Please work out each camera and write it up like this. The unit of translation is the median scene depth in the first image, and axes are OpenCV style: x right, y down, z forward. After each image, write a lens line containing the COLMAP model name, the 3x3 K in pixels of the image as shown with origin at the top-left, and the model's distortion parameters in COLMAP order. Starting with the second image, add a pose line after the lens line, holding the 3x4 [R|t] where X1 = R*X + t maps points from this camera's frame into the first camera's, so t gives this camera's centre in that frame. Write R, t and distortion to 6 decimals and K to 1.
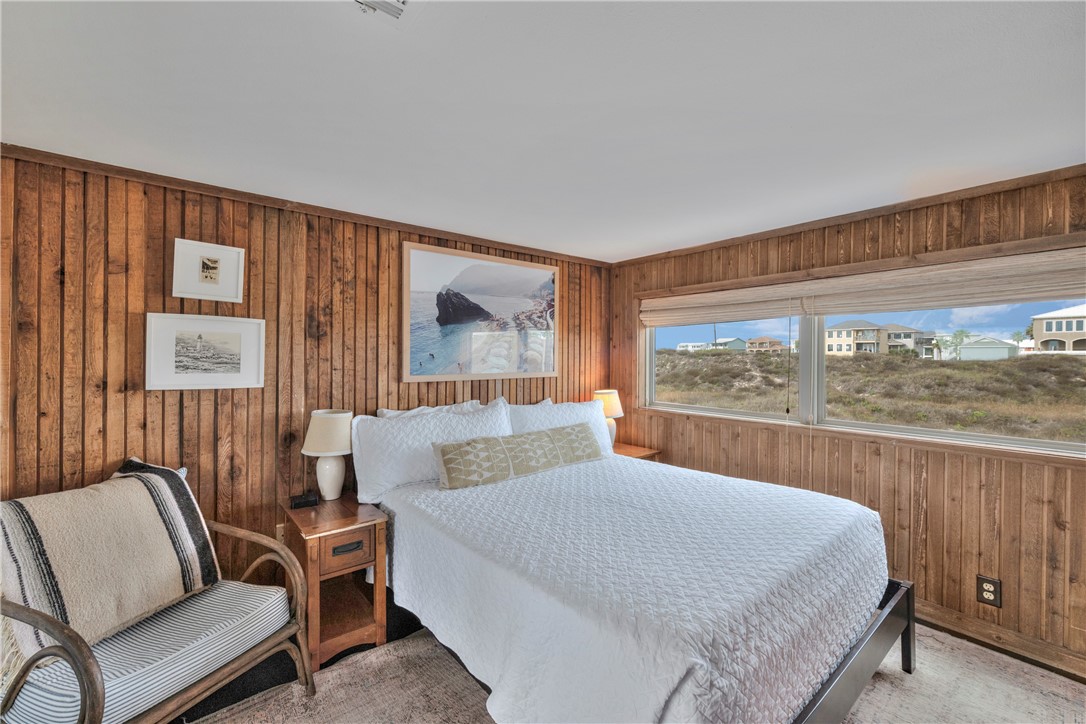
lens RADIAL K [[443.8, 0, 538.2], [0, 443.8, 354.6], [0, 0, 1]] dist [0.000379, 0.000022]
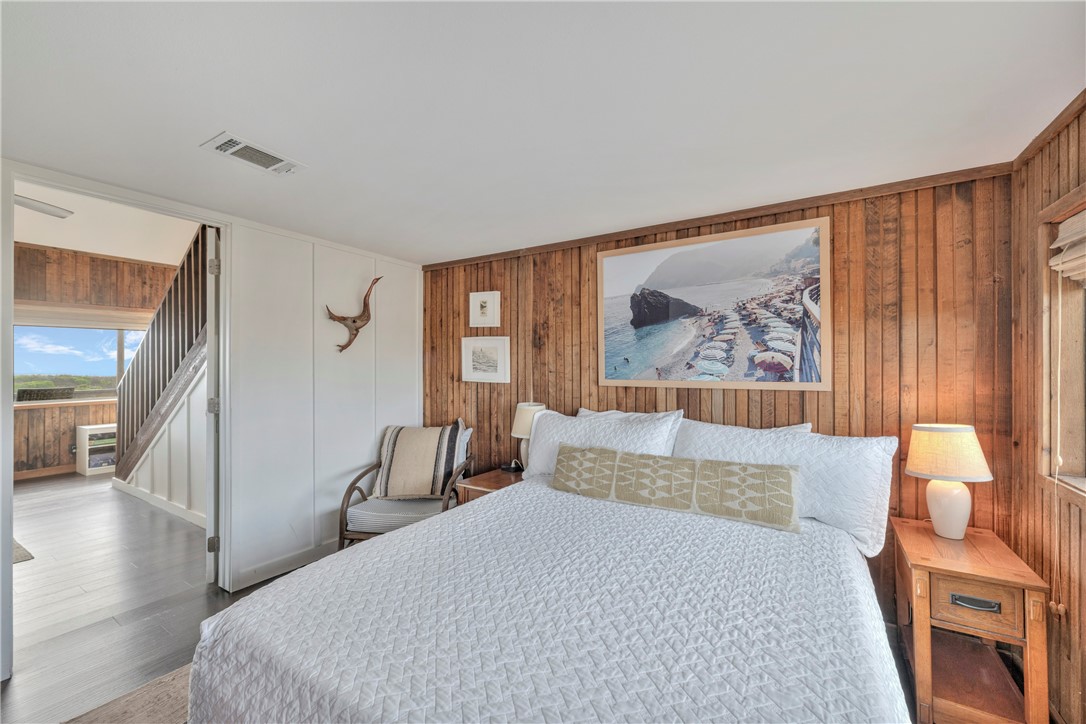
lens RADIAL K [[434.3, 0, 546.3], [0, 434.3, 359.0], [0, 0, 1]] dist [0.000191, -0.000005]
pose [[0.325596, -0.008717, -0.945469, 0.528970], [0.012661, 0.999908, -0.004858, 0.002283], [0.945424, -0.010389, 0.325676, 0.449843]]
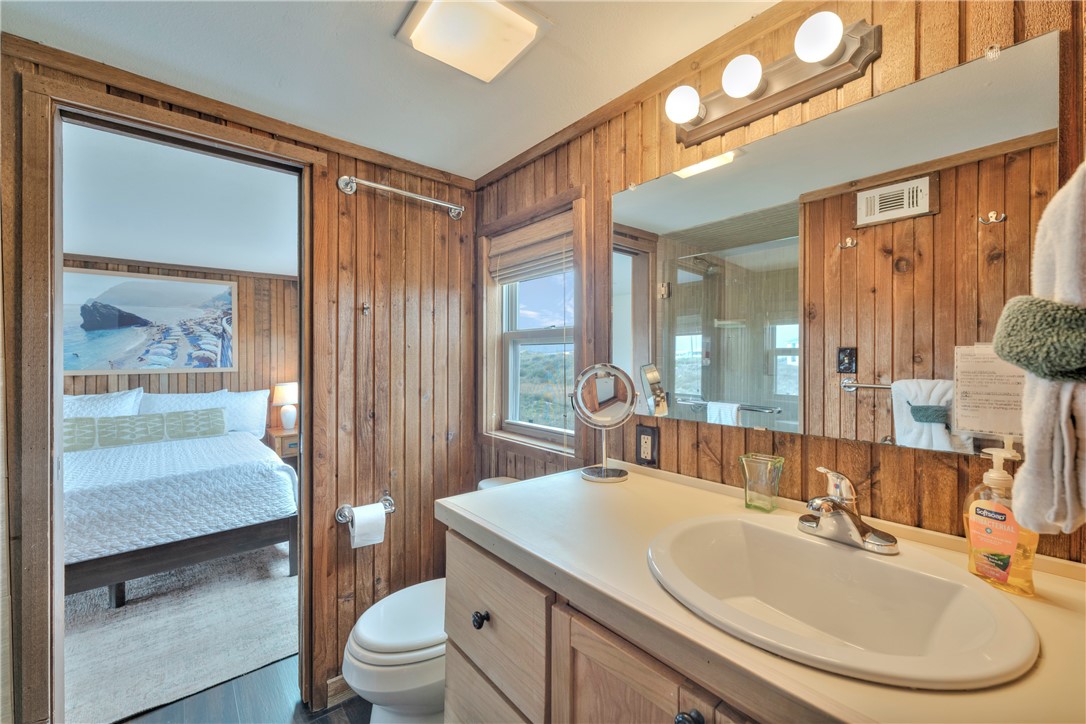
lens RADIAL K [[432.0, 0, 543.0], [0, 432.0, 362.0], [0, 0, 1]] dist [0.001144, -0.000006]
pose [[0.999845, -0.001979, 0.017511, 0.929055], [0.001570, 0.999726, 0.023375, -0.003707], [-0.017552, -0.023344, 0.999573, -0.224418]]
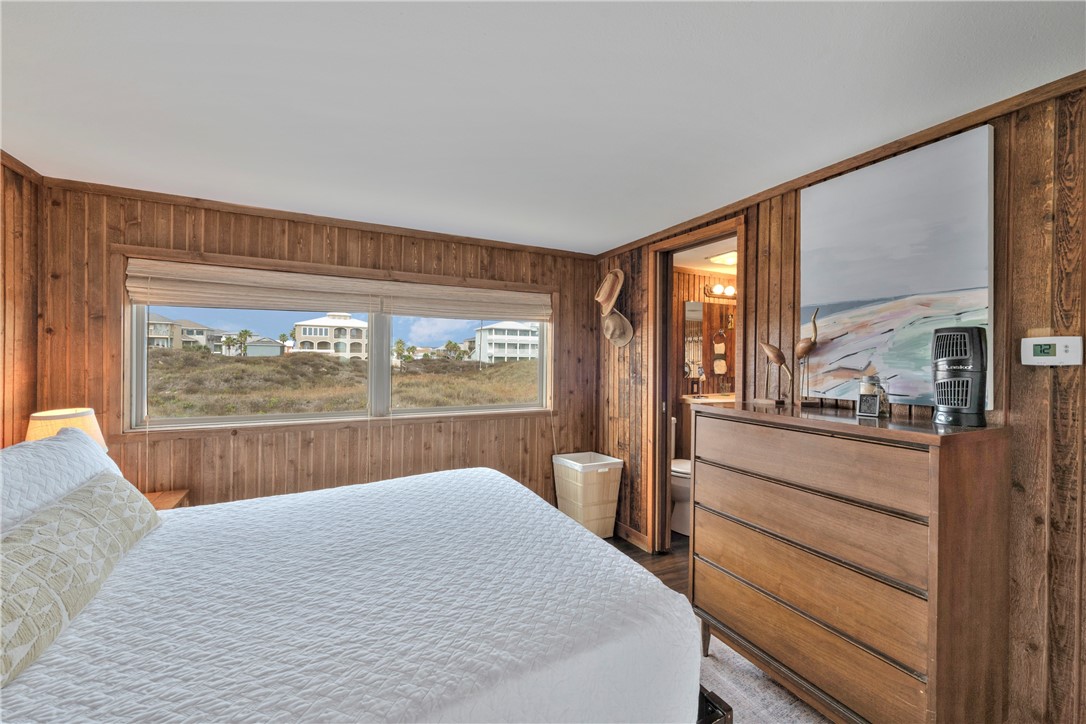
lens RADIAL K [[437.6, 0, 544.9], [0, 437.6, 356.5], [0, 0, 1]] dist [0.001187, -0.000116]
pose [[0.196418, 0.000024, 0.980520, -0.284958], [-0.013346, 0.999907, 0.002649, 0.005389], [-0.980429, -0.013607, 0.196400, 0.350334]]
